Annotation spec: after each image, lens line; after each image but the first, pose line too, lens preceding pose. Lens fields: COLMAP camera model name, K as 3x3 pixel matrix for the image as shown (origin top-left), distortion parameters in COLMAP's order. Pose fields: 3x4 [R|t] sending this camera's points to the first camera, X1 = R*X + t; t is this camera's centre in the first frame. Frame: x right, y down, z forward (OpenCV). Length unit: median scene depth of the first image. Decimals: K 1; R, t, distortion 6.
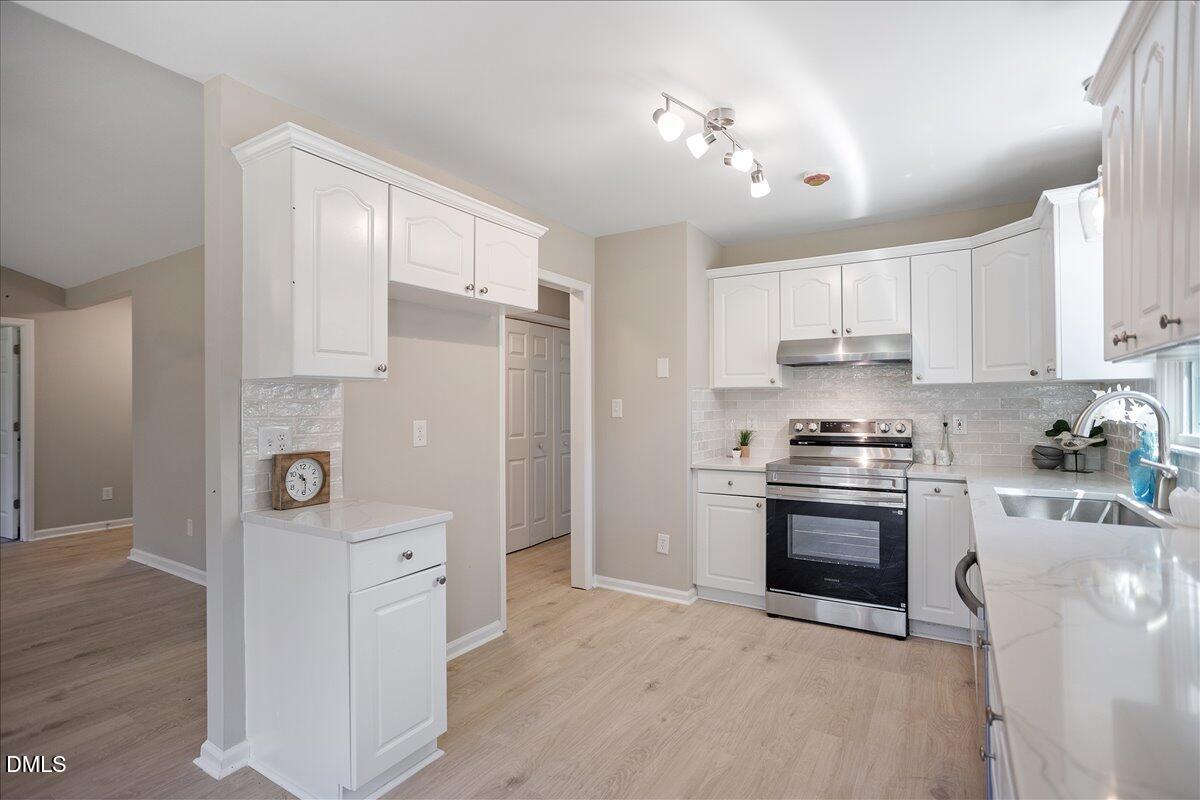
lens RADIAL K [[579.1, 0, 590.5], [0, 579.1, 401.6], [0, 0, 1]] dist [-0.057511, 0.038504]
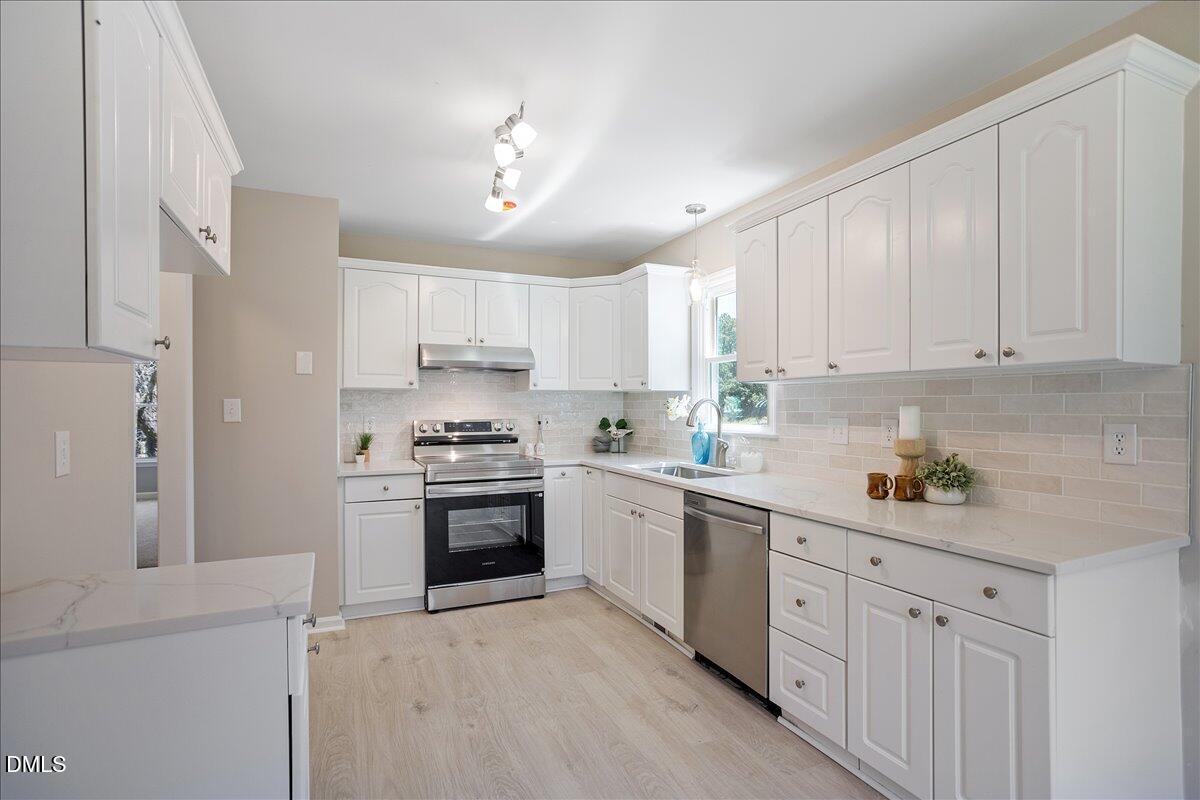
lens RADIAL K [[591.2, 0, 596.7], [0, 591.2, 411.0], [0, 0, 1]] dist [-0.022793, 0.000681]
pose [[0.548504, -0.002150, 0.836145, -0.399775], [-0.005942, 0.999961, 0.006469, 0.005387], [-0.836127, -0.008517, 0.548470, 0.180082]]
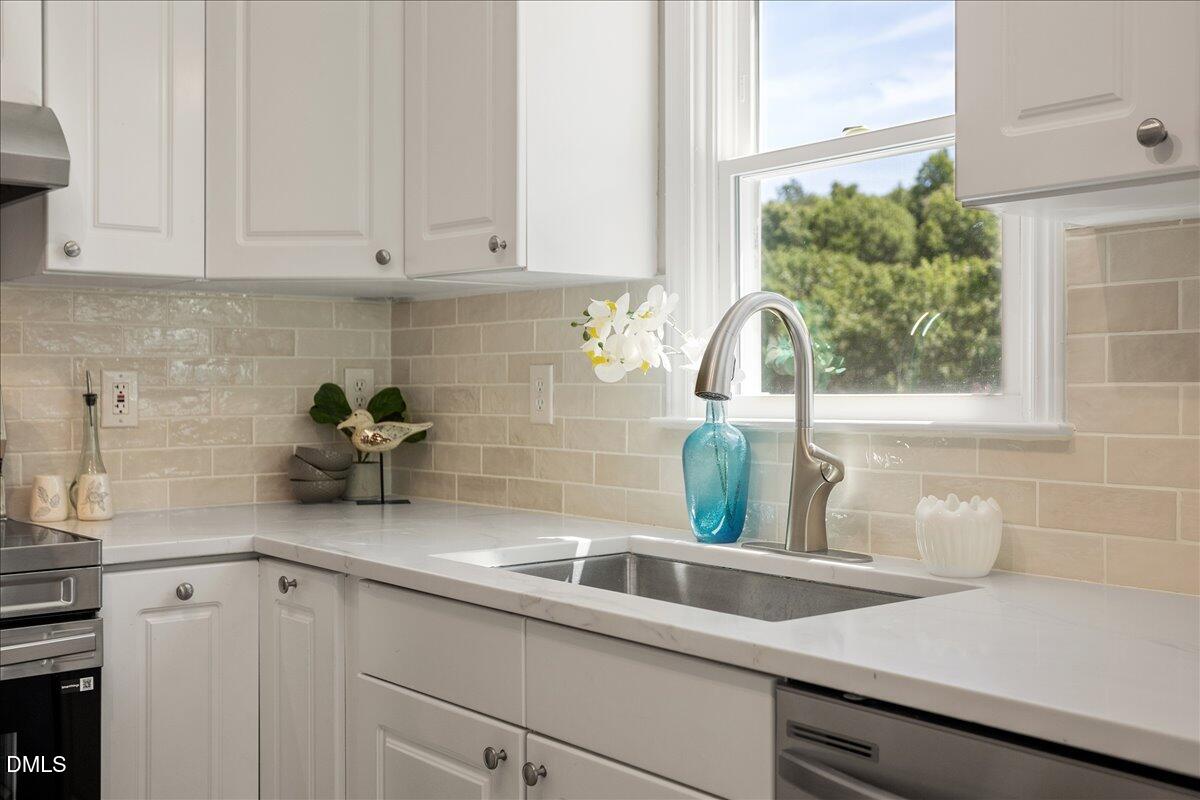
lens RADIAL K [[1332.5, 0, 599.7], [0, 1332.5, 377.9], [0, 0, 1]] dist [0.007347, 0.014500]
pose [[0.320512, 0.010274, 0.947189, -0.036992], [-0.005350, 0.999945, -0.009036, 0.033221], [-0.947229, -0.002172, 0.320550, 0.455912]]
